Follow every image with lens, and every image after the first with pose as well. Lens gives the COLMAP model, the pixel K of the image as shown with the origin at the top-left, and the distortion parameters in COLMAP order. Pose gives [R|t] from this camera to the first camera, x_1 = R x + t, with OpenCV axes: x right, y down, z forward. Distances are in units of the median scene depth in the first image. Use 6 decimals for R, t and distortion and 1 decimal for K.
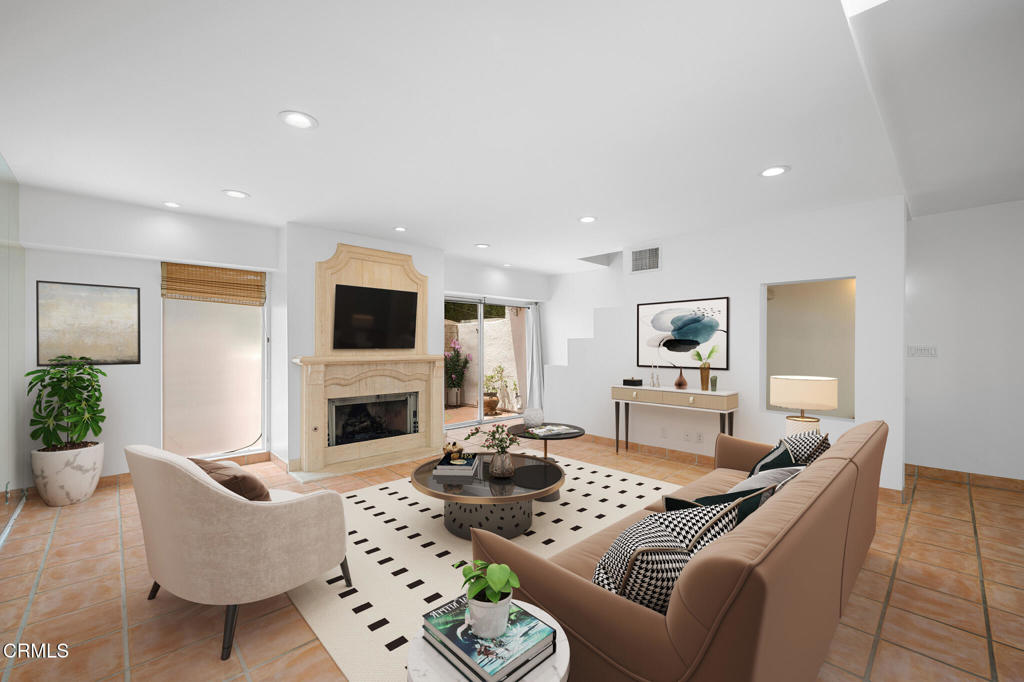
lens RADIAL K [[421.1, 0, 507.9], [0, 421.1, 346.6], [0, 0, 1]] dist [-0.004743, -0.000492]
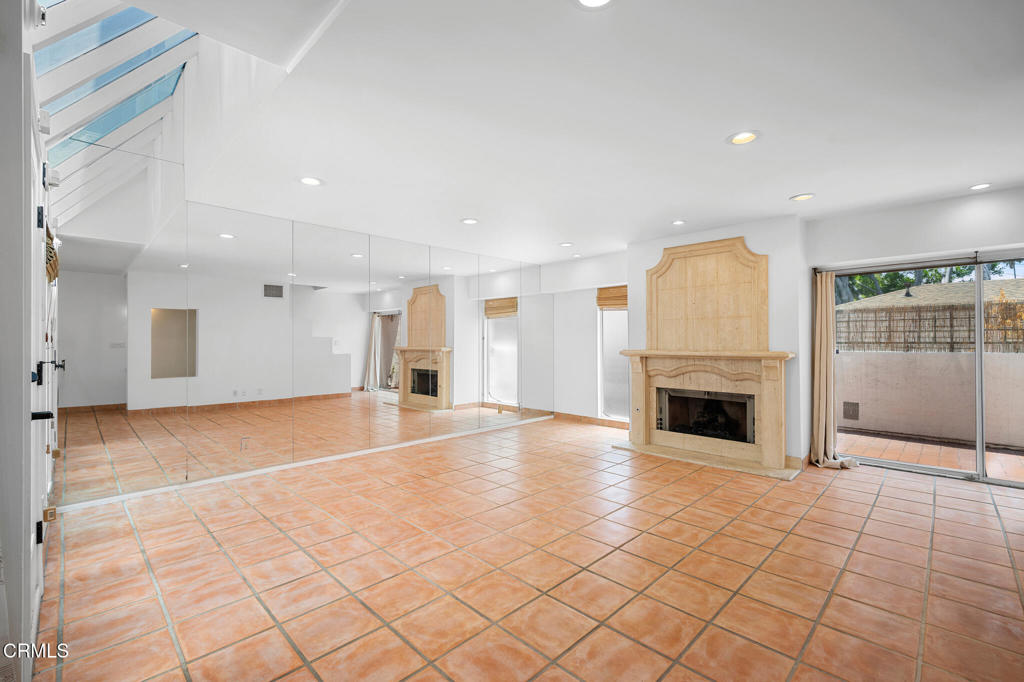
lens RADIAL K [[440.7, 0, 518.3], [0, 440.7, 335.1], [0, 0, 1]] dist [-0.003138, -0.000242]
pose [[0.044925, -0.017969, -0.998829, 0.702316], [0.002241, 0.999838, -0.017886, 0.002765], [0.998988, -0.001435, 0.044958, 0.534811]]
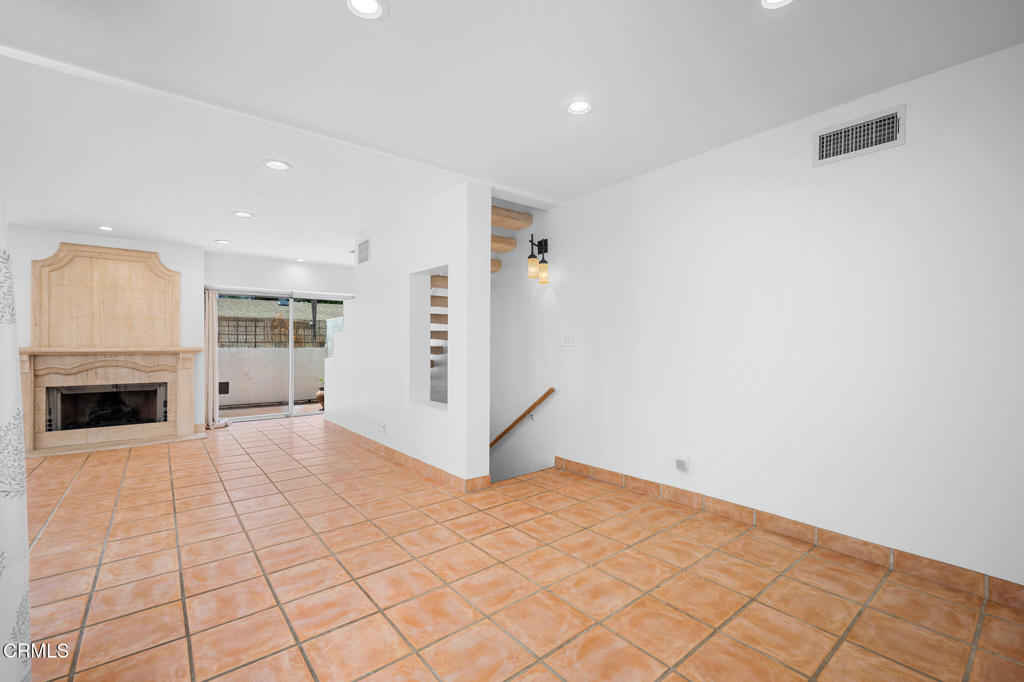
lens RADIAL K [[440.7, 0, 512.1], [0, 440.7, 343.9], [0, 0, 1]] dist [-0.003138, -0.000242]
pose [[0.997418, 0.000565, -0.071809, 0.786350], [-0.000633, 0.999999, -0.000923, 0.013015], [0.071809, 0.000966, 0.997418, -0.032164]]
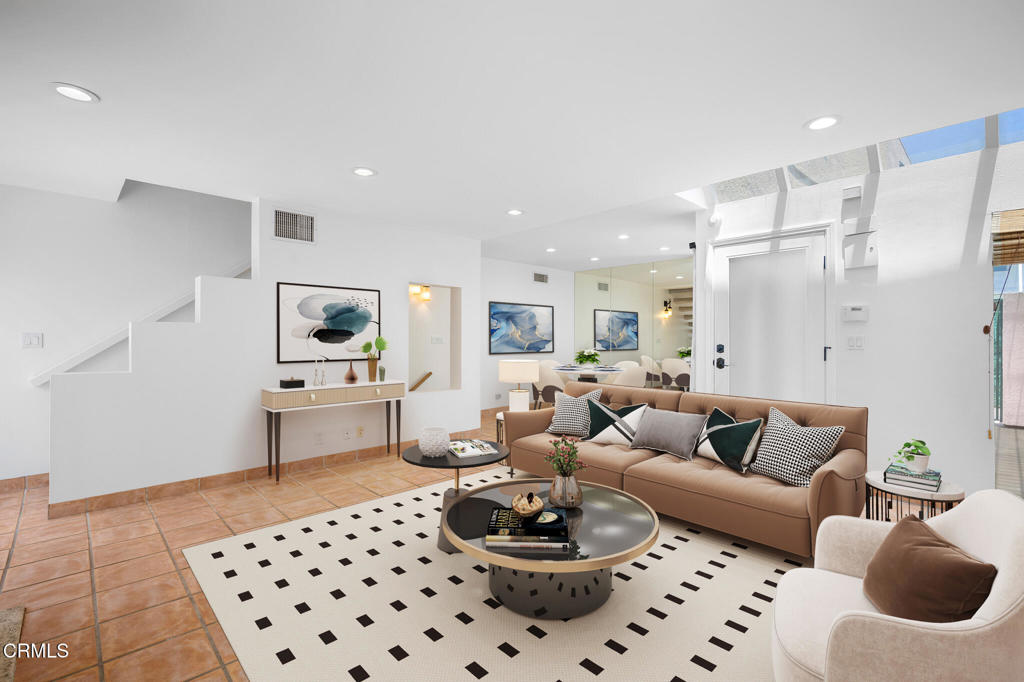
lens RADIAL K [[471.9, 0, 504.0], [0, 471.9, 339.3], [0, 0, 1]] dist [-0.000608, -0.000437]
pose [[-0.003383, -0.000401, 0.999994, -0.600828], [0.000889, 1.000000, 0.000404, 0.003743], [-0.999994, 0.000890, -0.003383, 0.647096]]
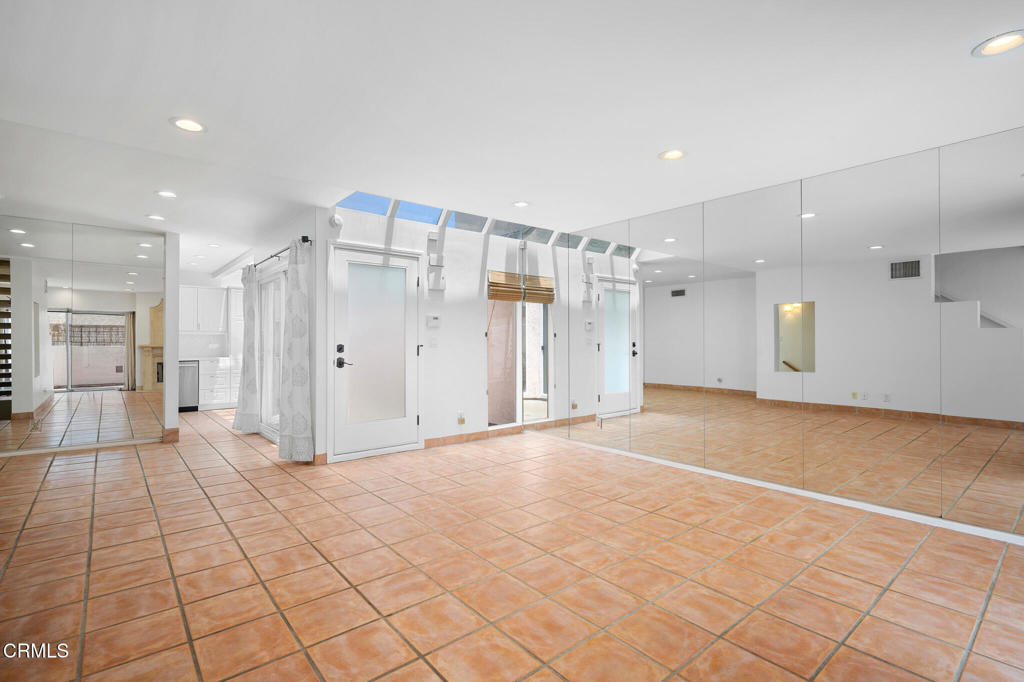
lens RADIAL K [[471.9, 0, 508.7], [0, 471.9, 342.2], [0, 0, 1]] dist [-0.000608, -0.000437]
pose [[-0.999001, -0.000828, 0.044675, -0.039643], [-0.000549, 0.999980, 0.006269, 0.003771], [-0.044679, 0.006239, -0.998982, 1.170999]]
